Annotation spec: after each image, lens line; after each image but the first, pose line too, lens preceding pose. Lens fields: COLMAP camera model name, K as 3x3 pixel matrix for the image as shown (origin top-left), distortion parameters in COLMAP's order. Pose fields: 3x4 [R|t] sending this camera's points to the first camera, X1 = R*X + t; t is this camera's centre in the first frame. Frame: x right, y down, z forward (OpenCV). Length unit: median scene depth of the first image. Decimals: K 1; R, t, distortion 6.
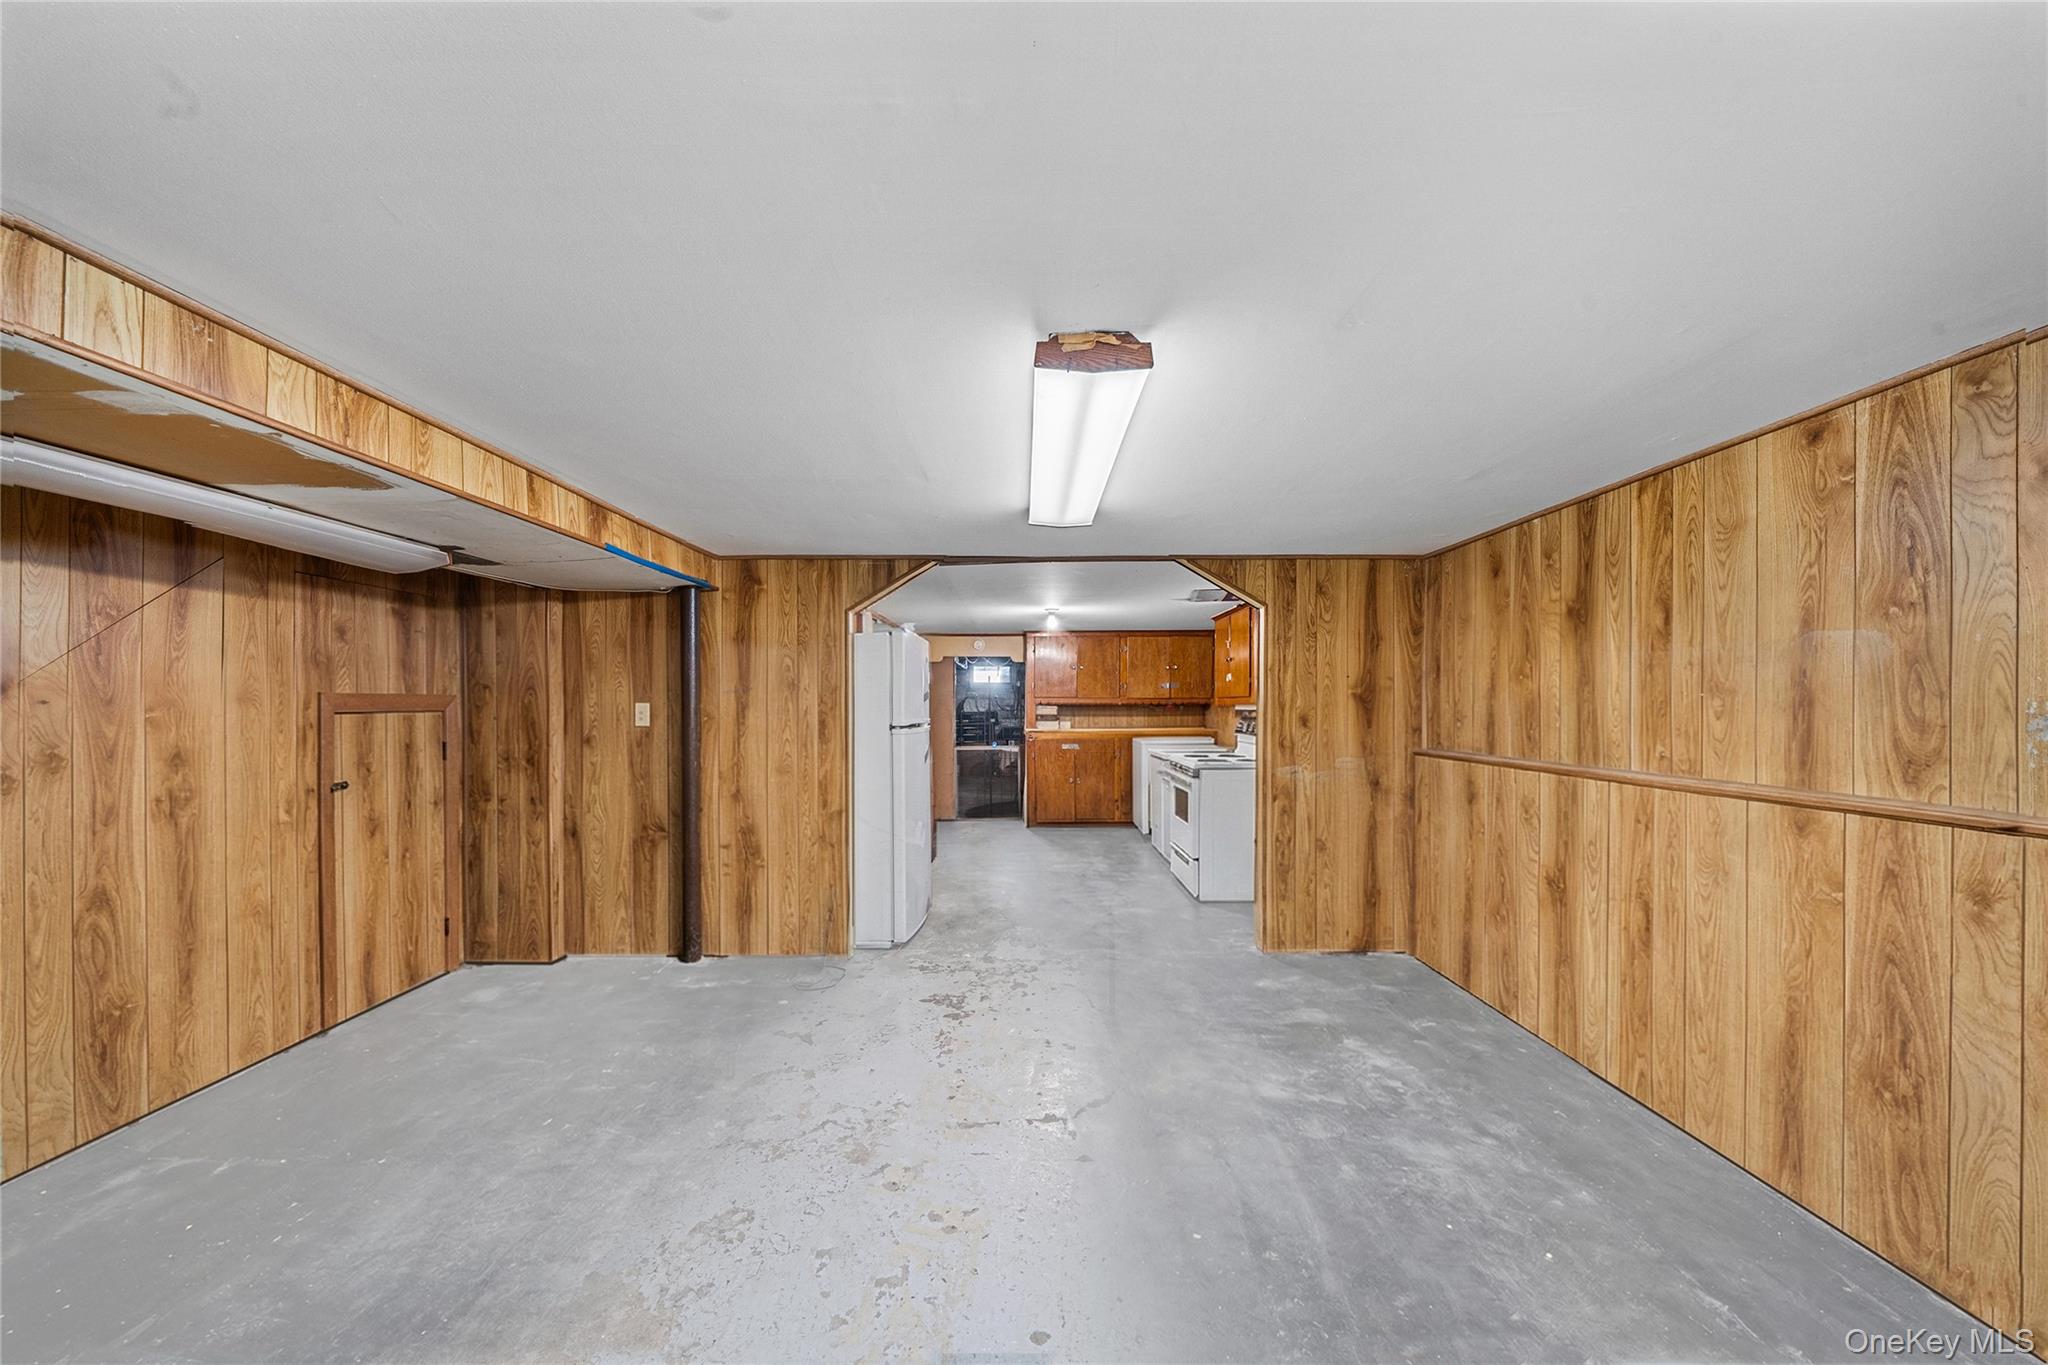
lens RADIAL K [[713.3, 0, 1018.1], [0, 713.3, 698.2], [0, 0, 1]] dist [-0.007206, -0.000176]
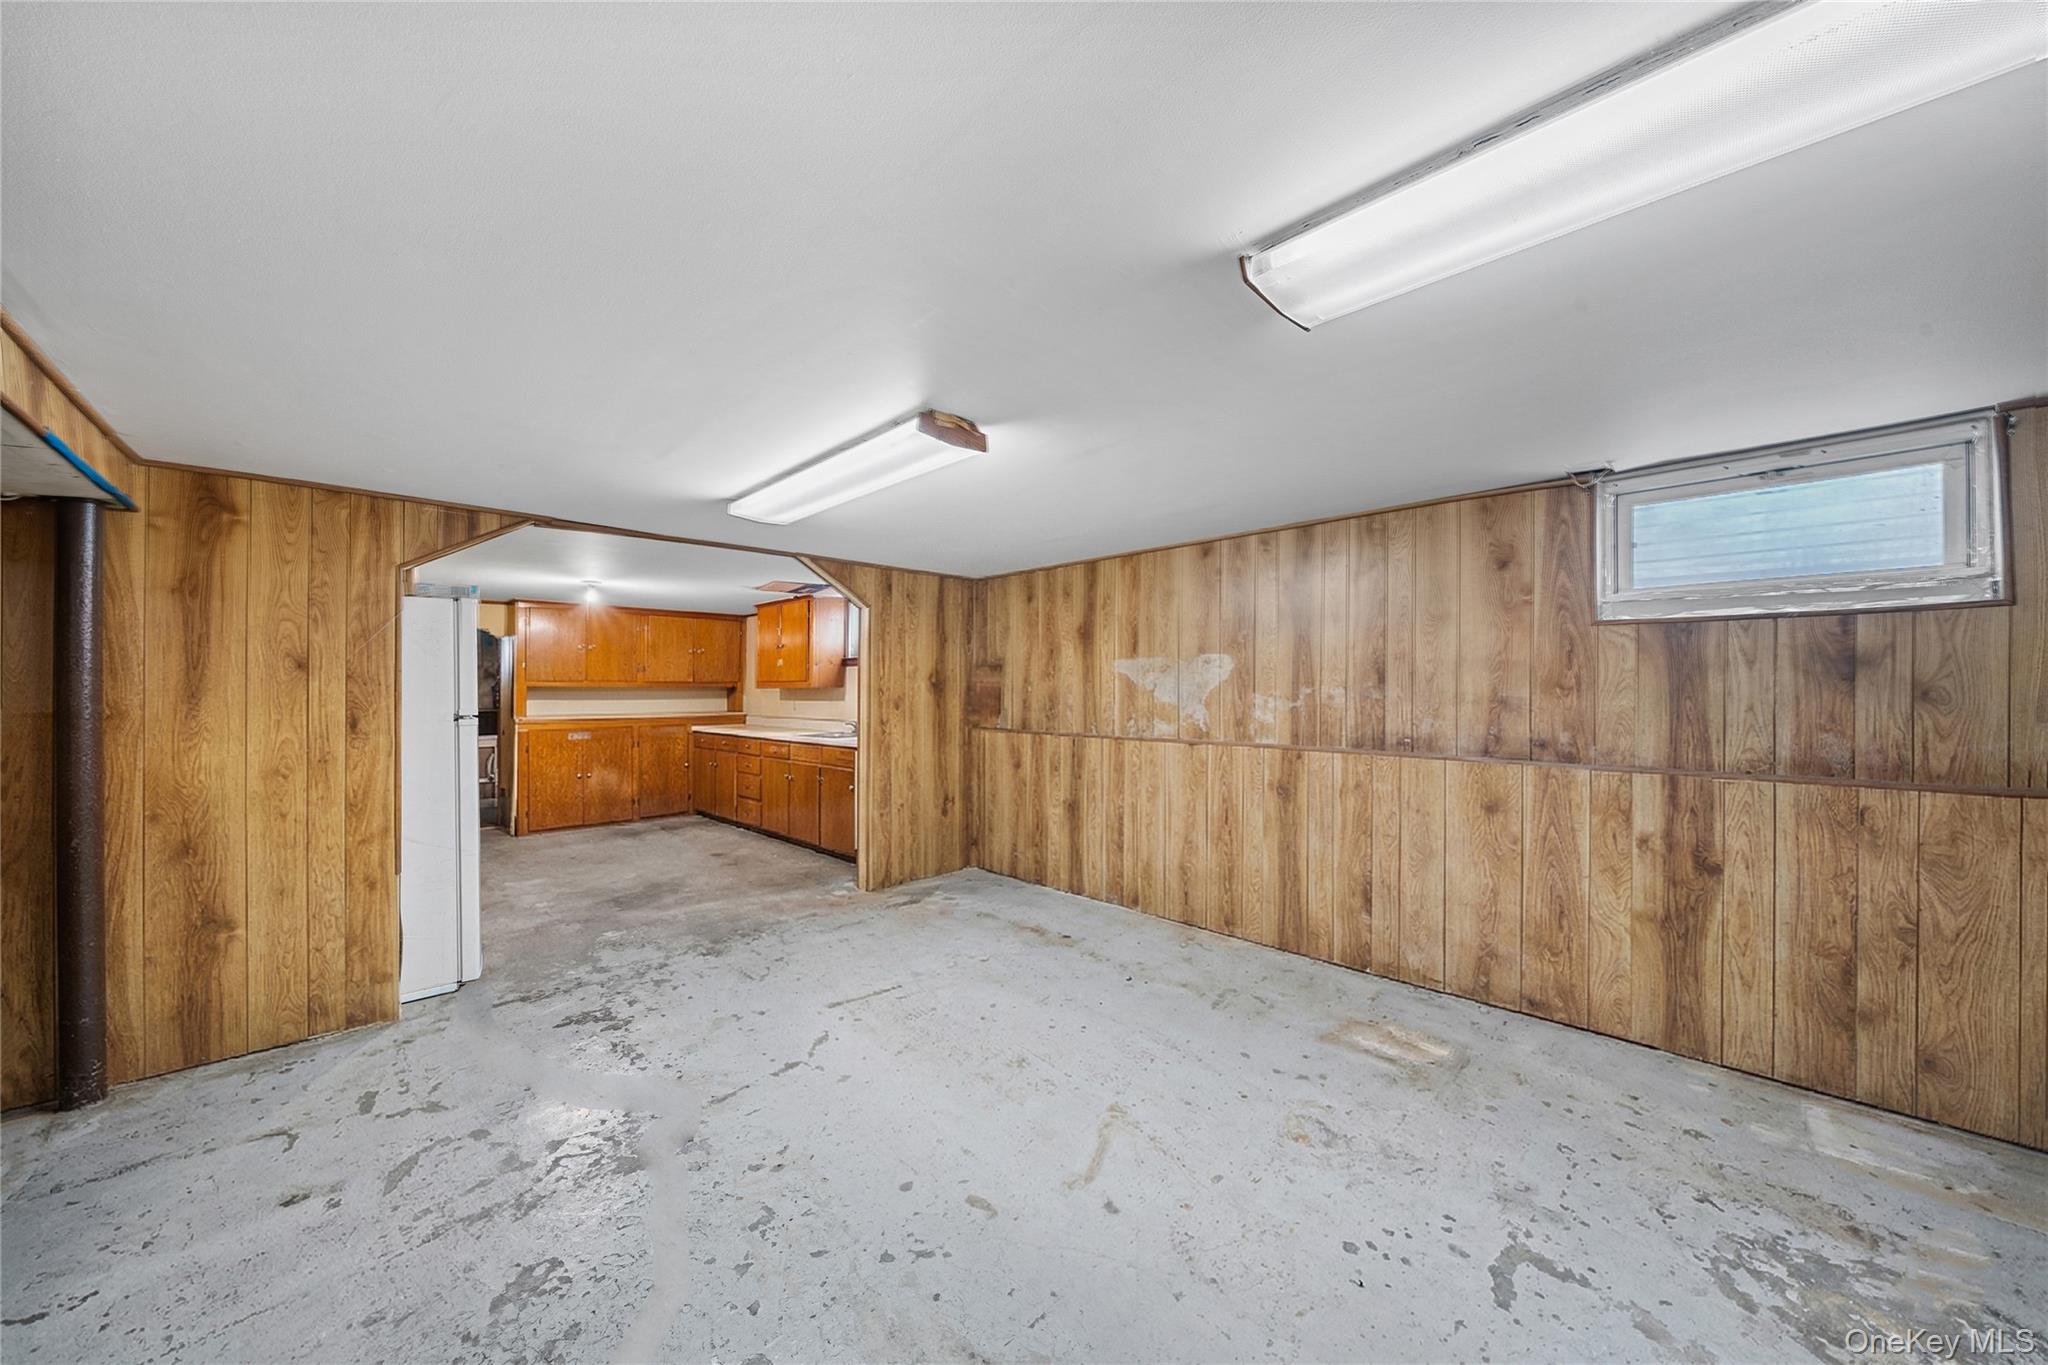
lens RADIAL K [[713.3, 0, 1029.5], [0, 713.3, 687.3], [0, 0, 1]] dist [-0.007206, -0.000176]
pose [[0.709719, 0.005203, 0.704466, -0.300819], [-0.011085, 0.999931, 0.003782, -0.003397], [-0.704398, -0.010493, 0.709728, -0.024807]]
